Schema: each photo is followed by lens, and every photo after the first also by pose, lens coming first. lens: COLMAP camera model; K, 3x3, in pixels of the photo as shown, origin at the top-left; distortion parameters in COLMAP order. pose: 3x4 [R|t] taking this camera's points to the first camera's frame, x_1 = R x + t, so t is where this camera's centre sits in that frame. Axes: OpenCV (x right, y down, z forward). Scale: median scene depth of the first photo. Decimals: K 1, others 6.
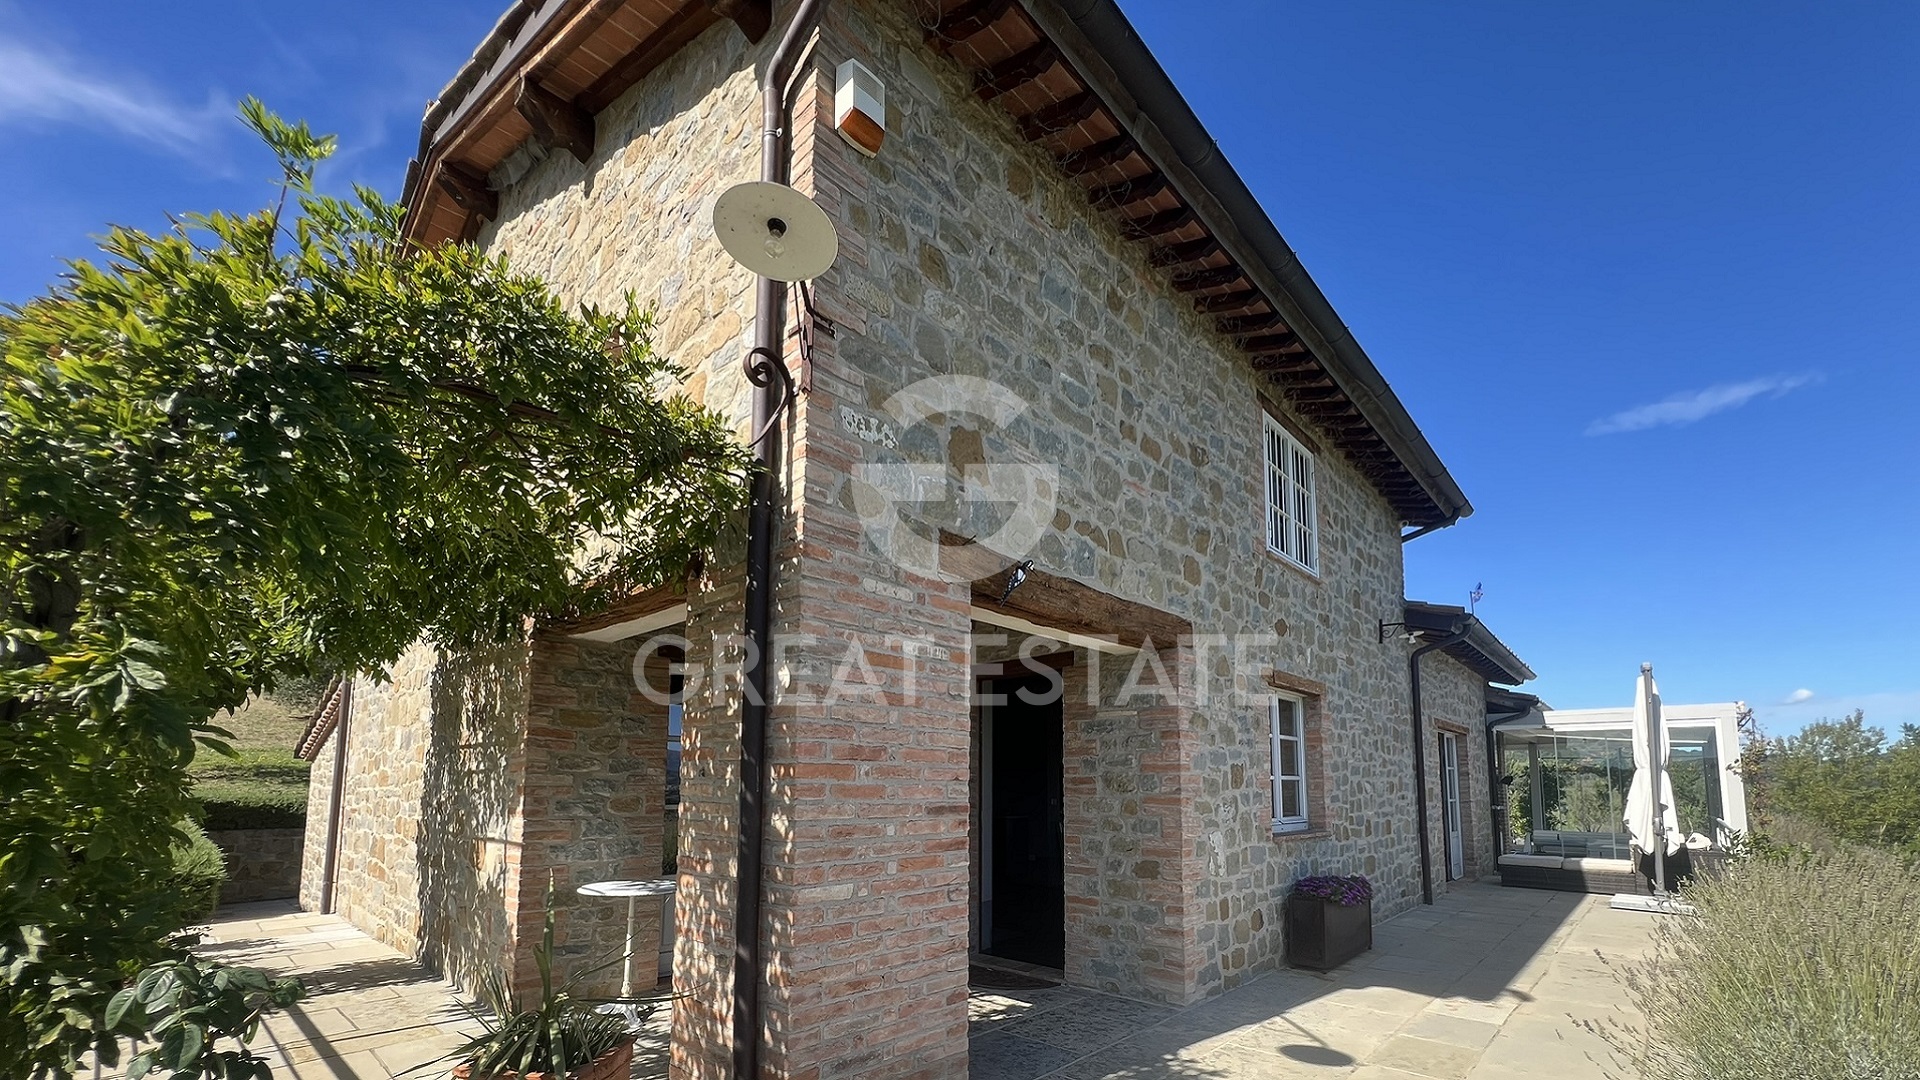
lens RADIAL K [[787.8, 0, 932.9], [0, 787.8, 713.9], [0, 0, 1]] dist [-0.002793, -0.000110]
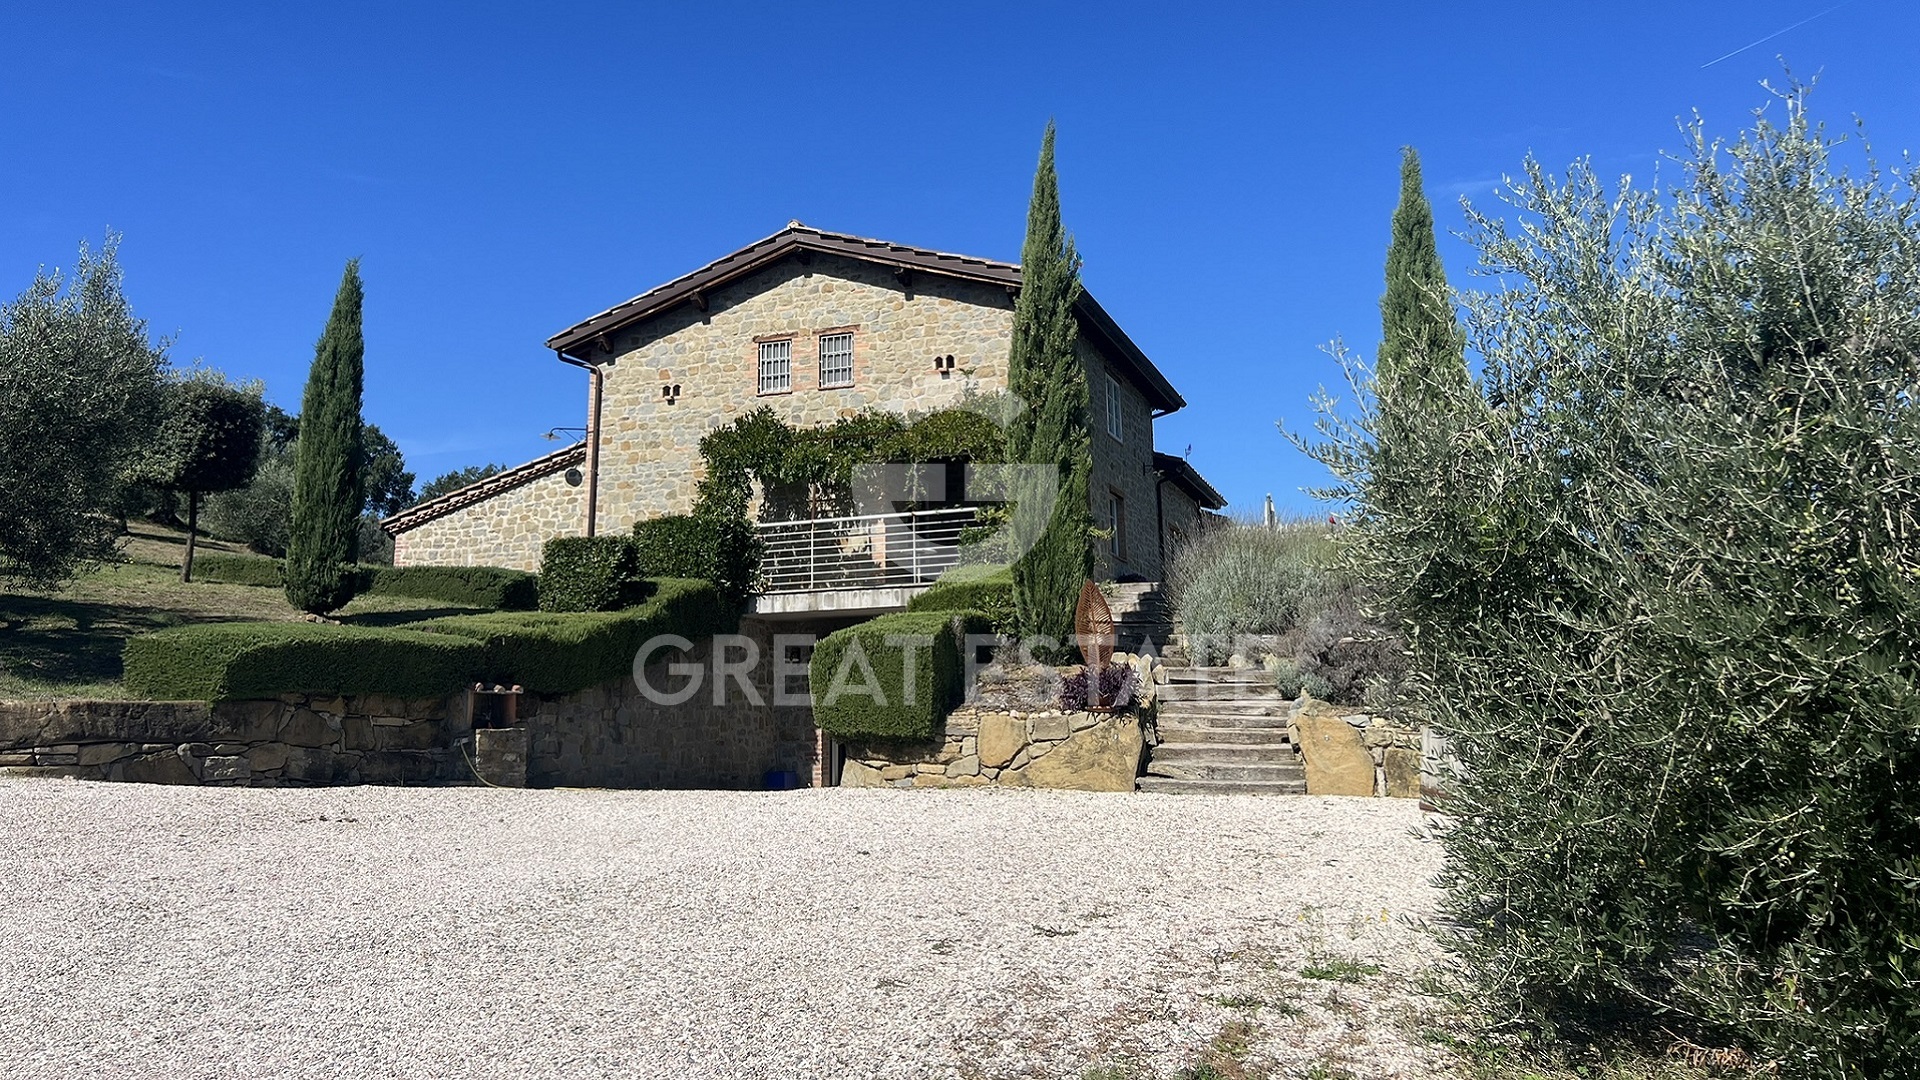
lens RADIAL K [[1441.9, 0, 950.4], [0, 1441.9, 377.0], [0, 0, 1]] dist [0.104317, -0.130558]
pose [[0.910668, 0.075143, 0.406247, -1.314341], [-0.017020, 0.989309, -0.144839, 0.191574], [-0.412787, 0.124986, 0.902211, -2.019843]]
